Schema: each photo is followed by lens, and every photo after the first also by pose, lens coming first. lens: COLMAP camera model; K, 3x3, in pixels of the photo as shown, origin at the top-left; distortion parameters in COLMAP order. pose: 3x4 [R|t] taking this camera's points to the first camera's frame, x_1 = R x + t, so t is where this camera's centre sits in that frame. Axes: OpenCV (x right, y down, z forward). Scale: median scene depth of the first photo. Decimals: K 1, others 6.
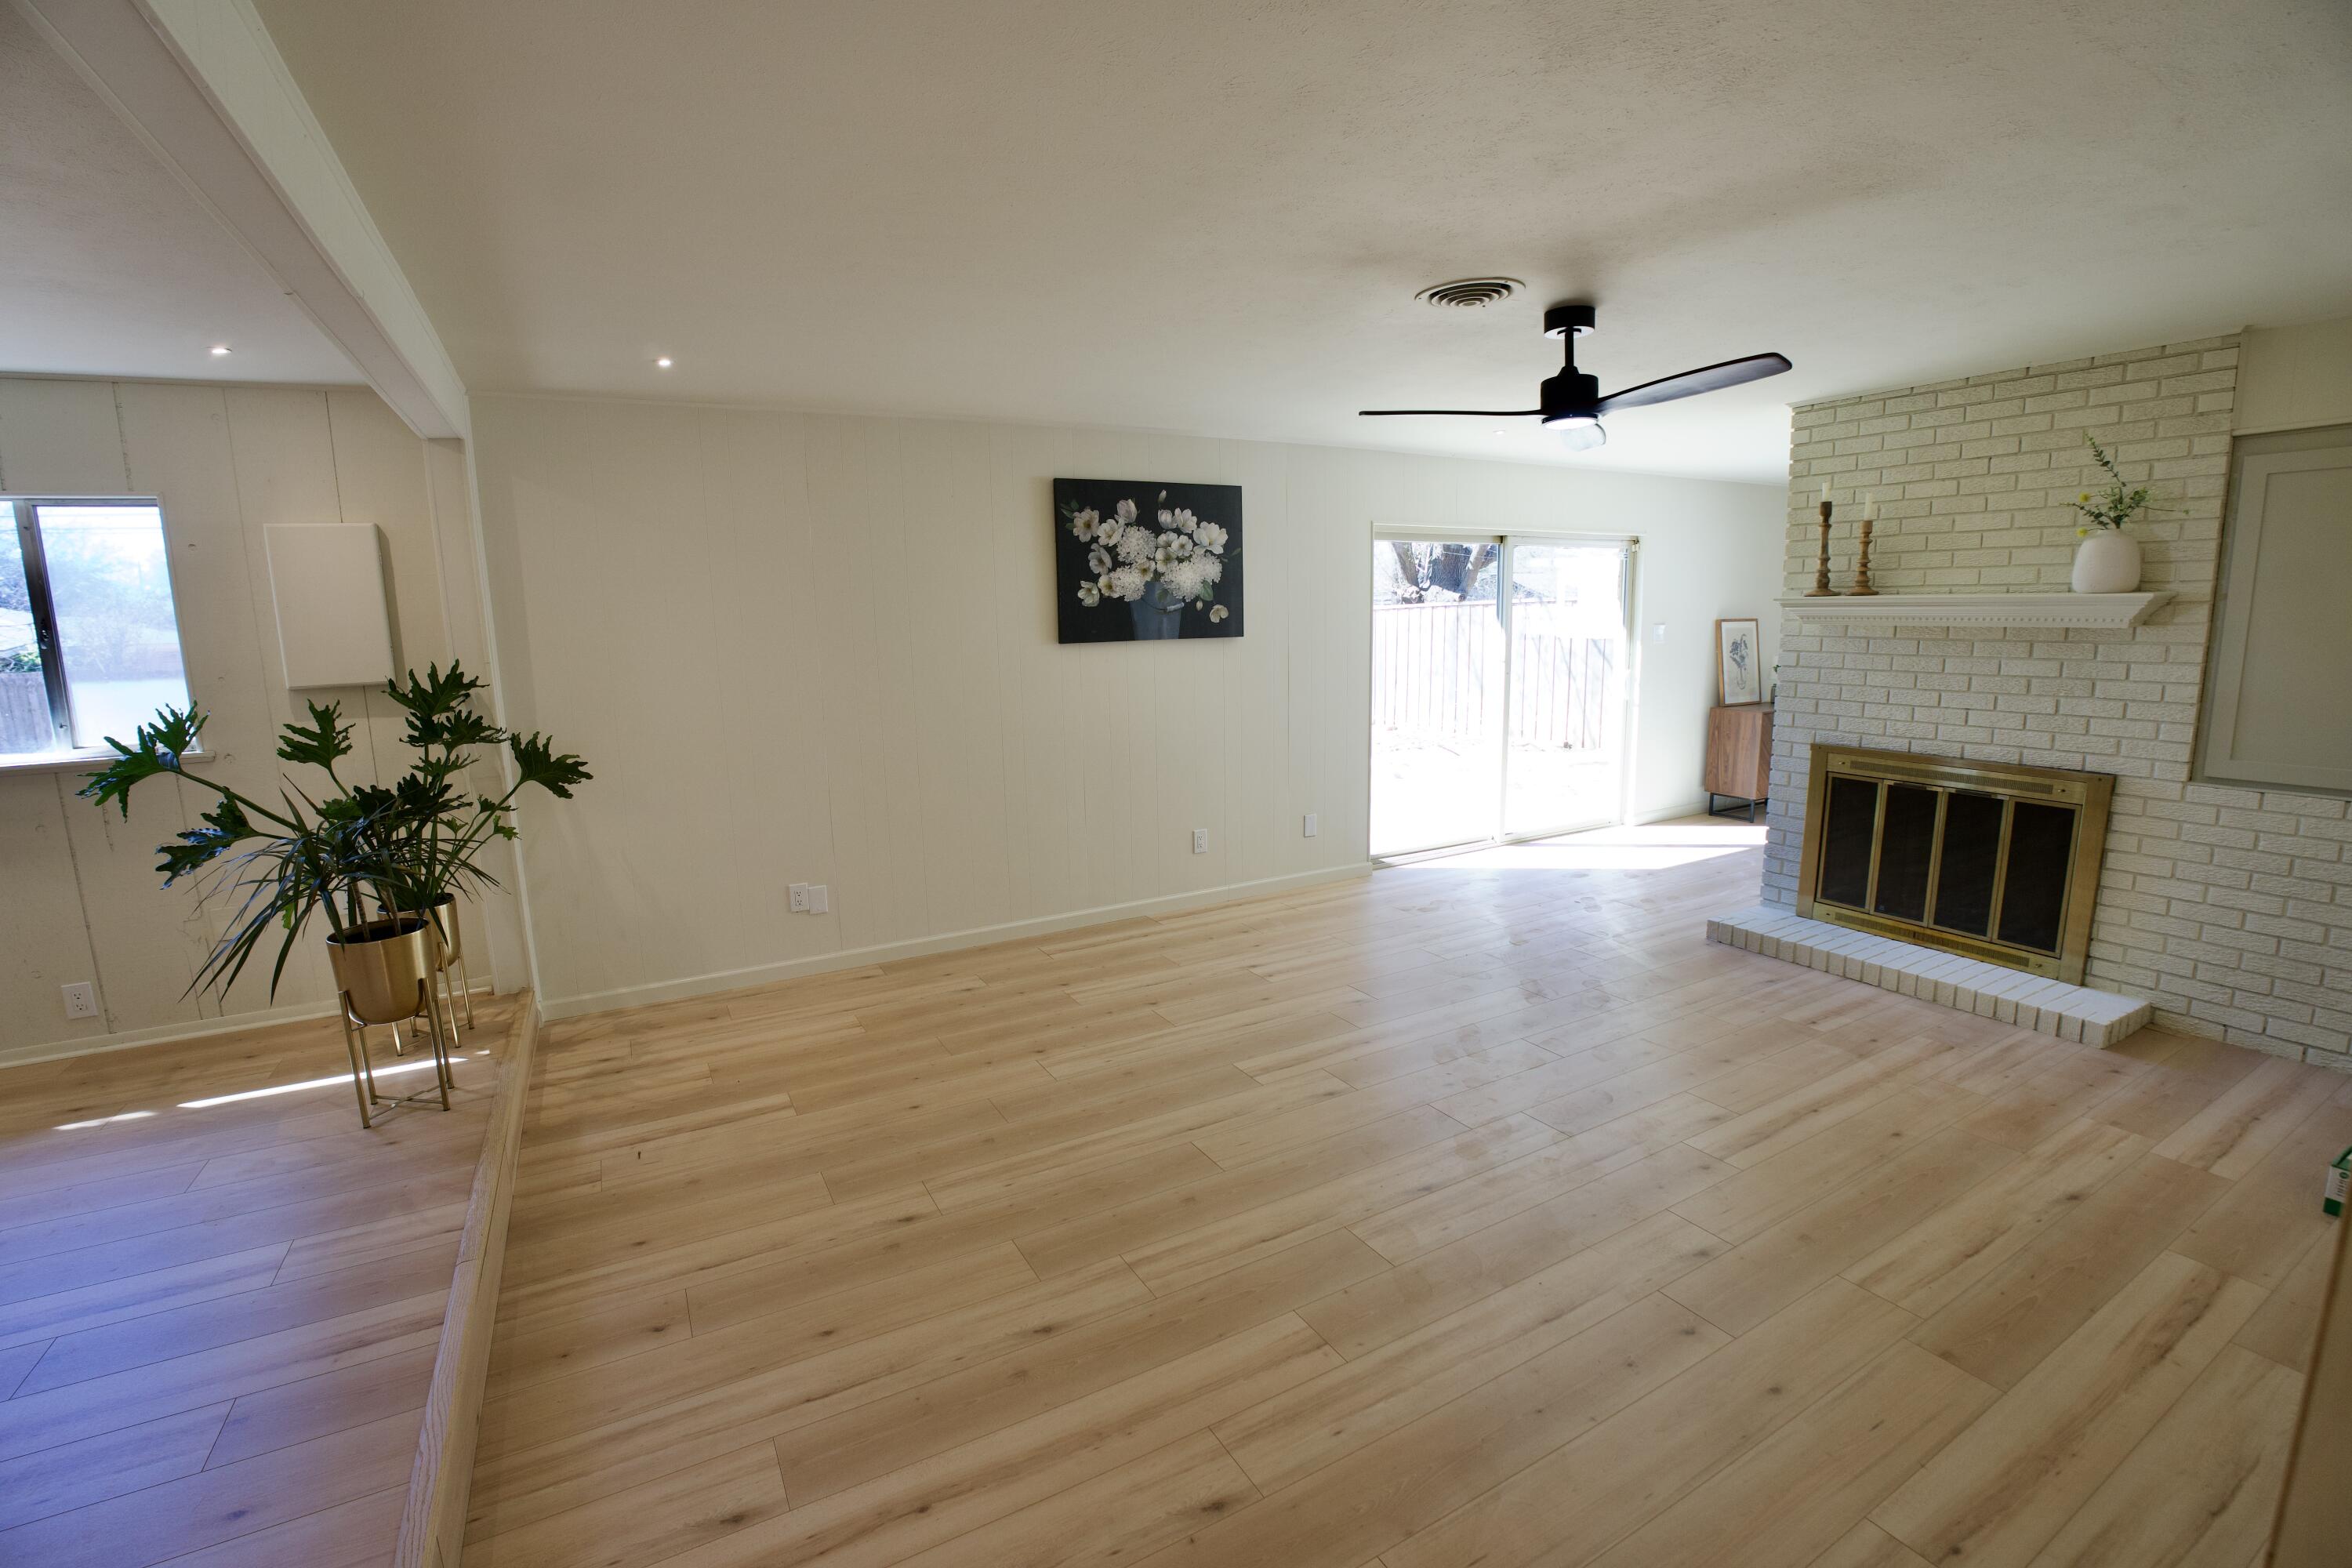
lens RADIAL K [[1017.6, 0, 1167.6], [0, 1017.6, 785.2], [0, 0, 1]] dist [-0.072786, 0.016345]
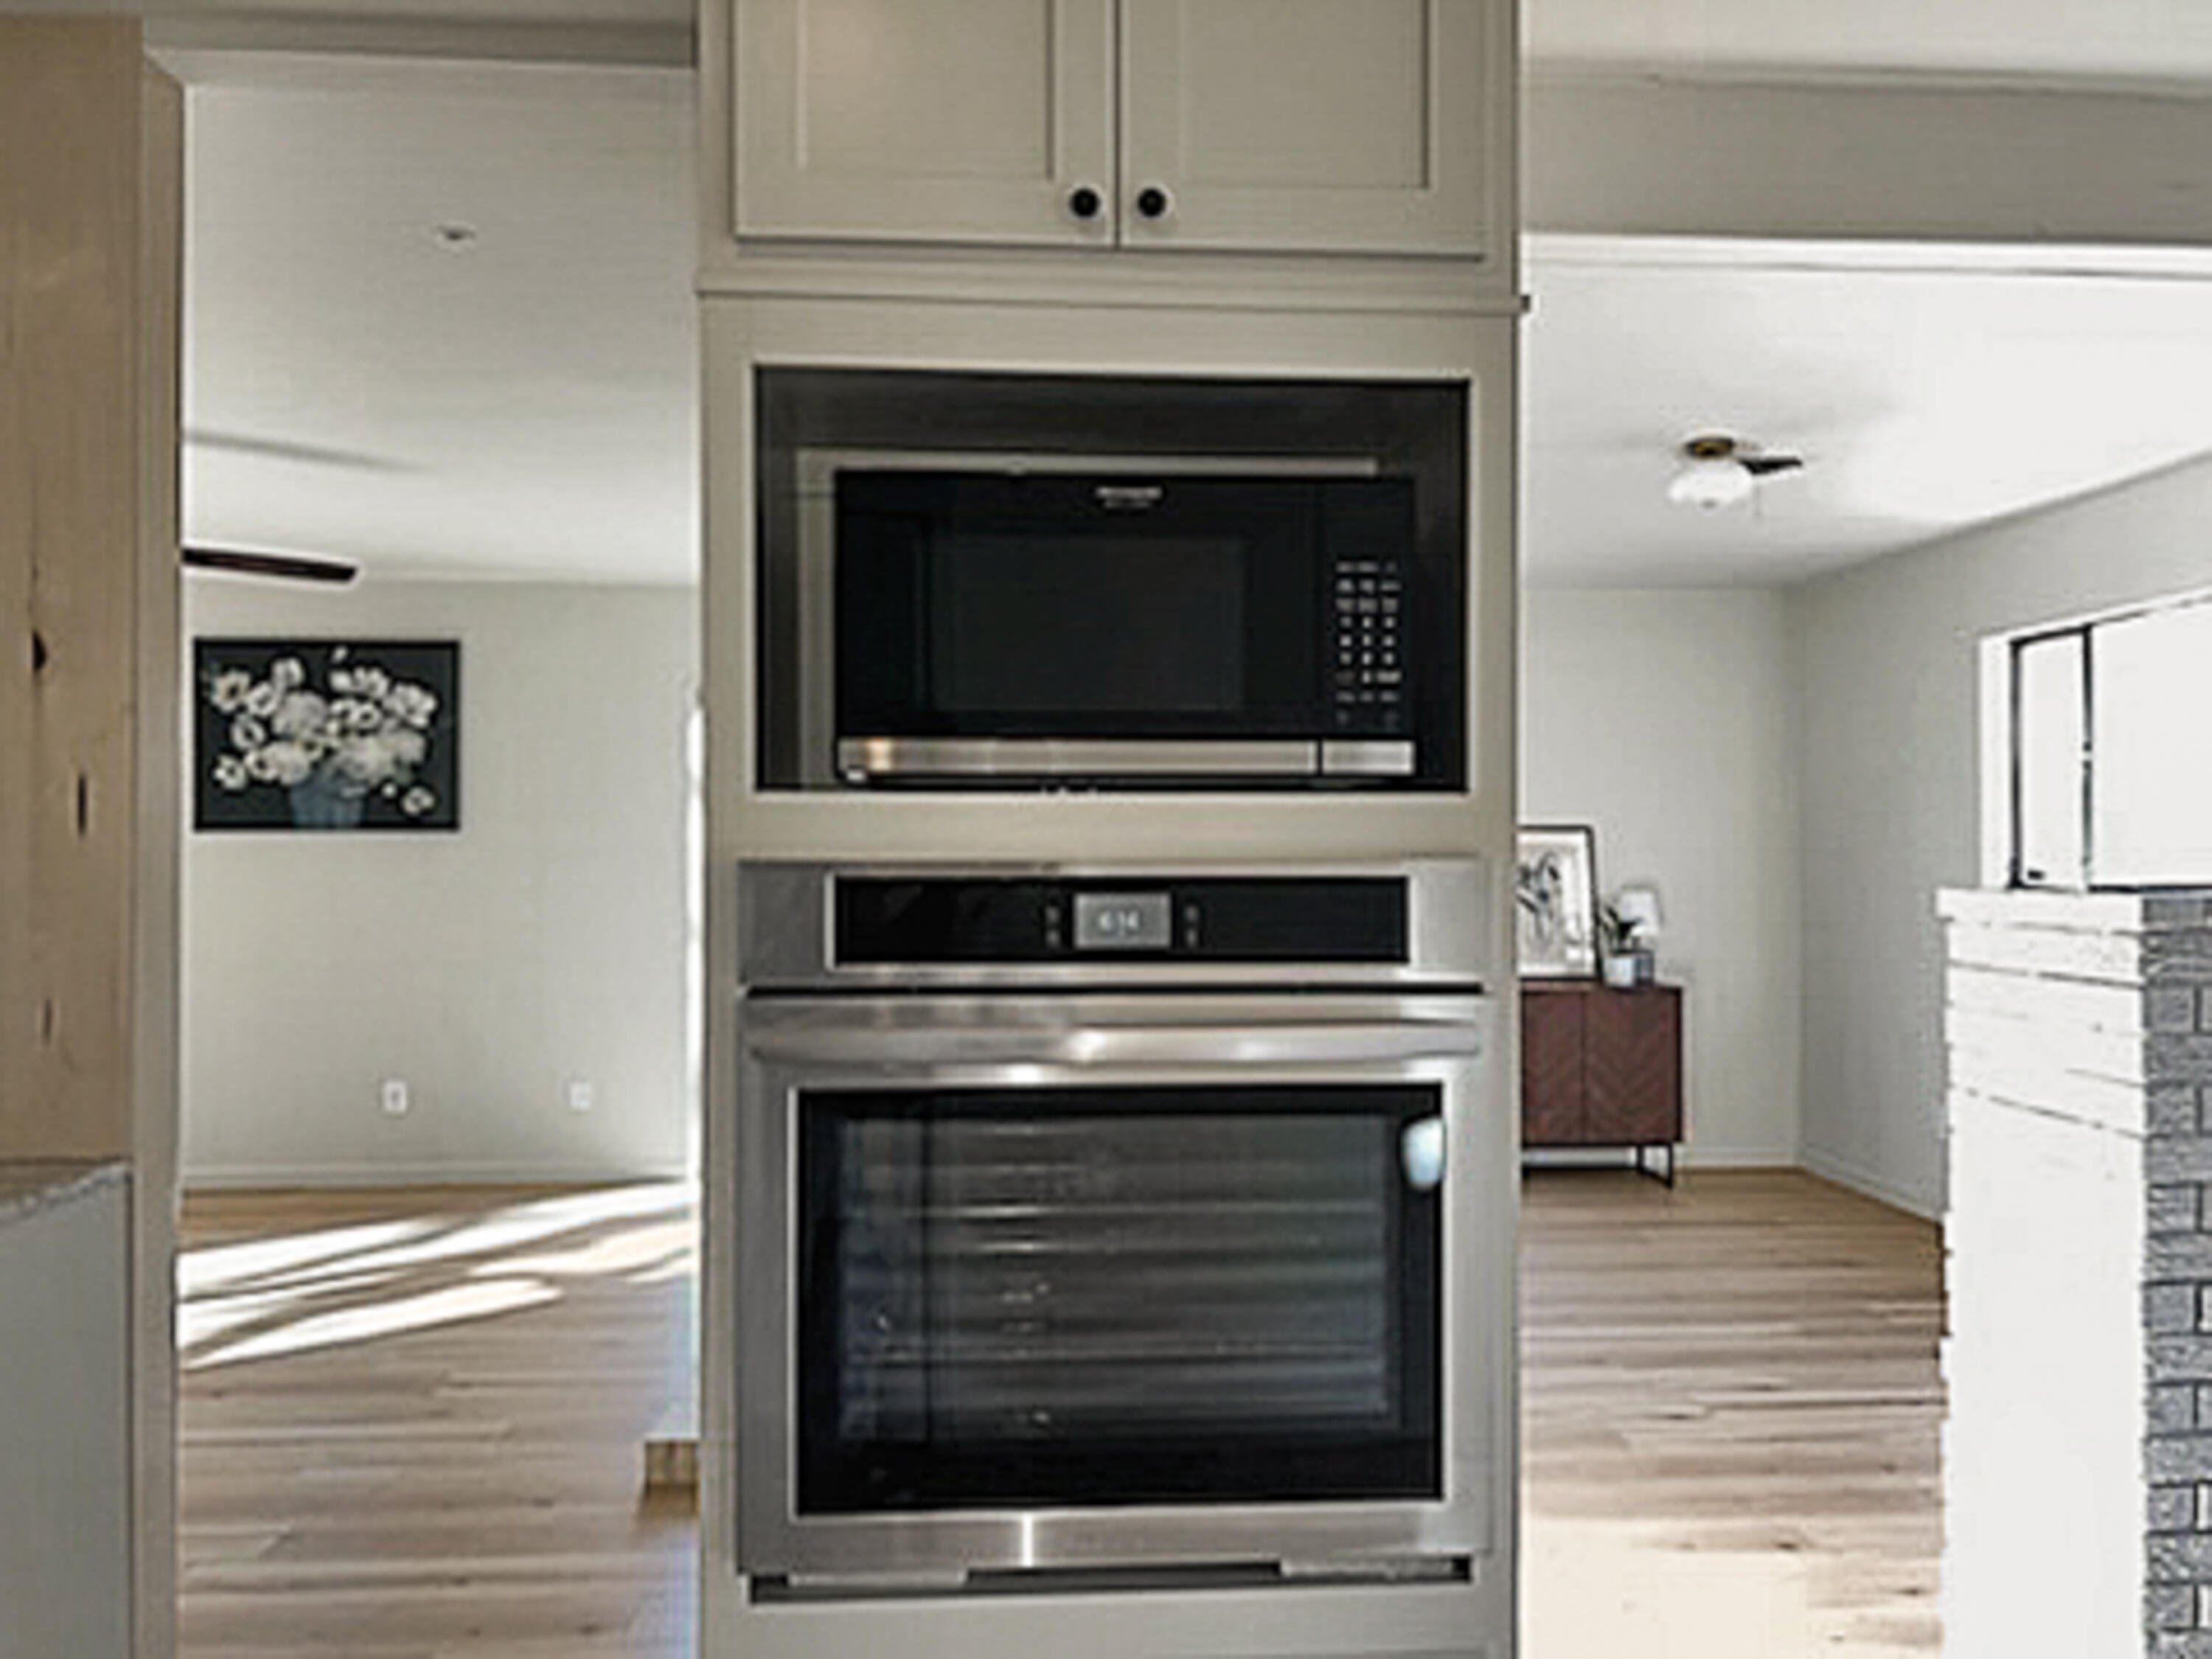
lens RADIAL K [[1674.7, 0, 1156.5], [0, 1674.7, 857.1], [0, 0, 1]] dist [0.006633, -0.000986]
pose [[0.914014, 0.021870, -0.405093, 1.169689], [-0.087243, 0.985779, -0.143626, 0.008298], [0.396191, 0.166618, 0.902923, 0.080603]]
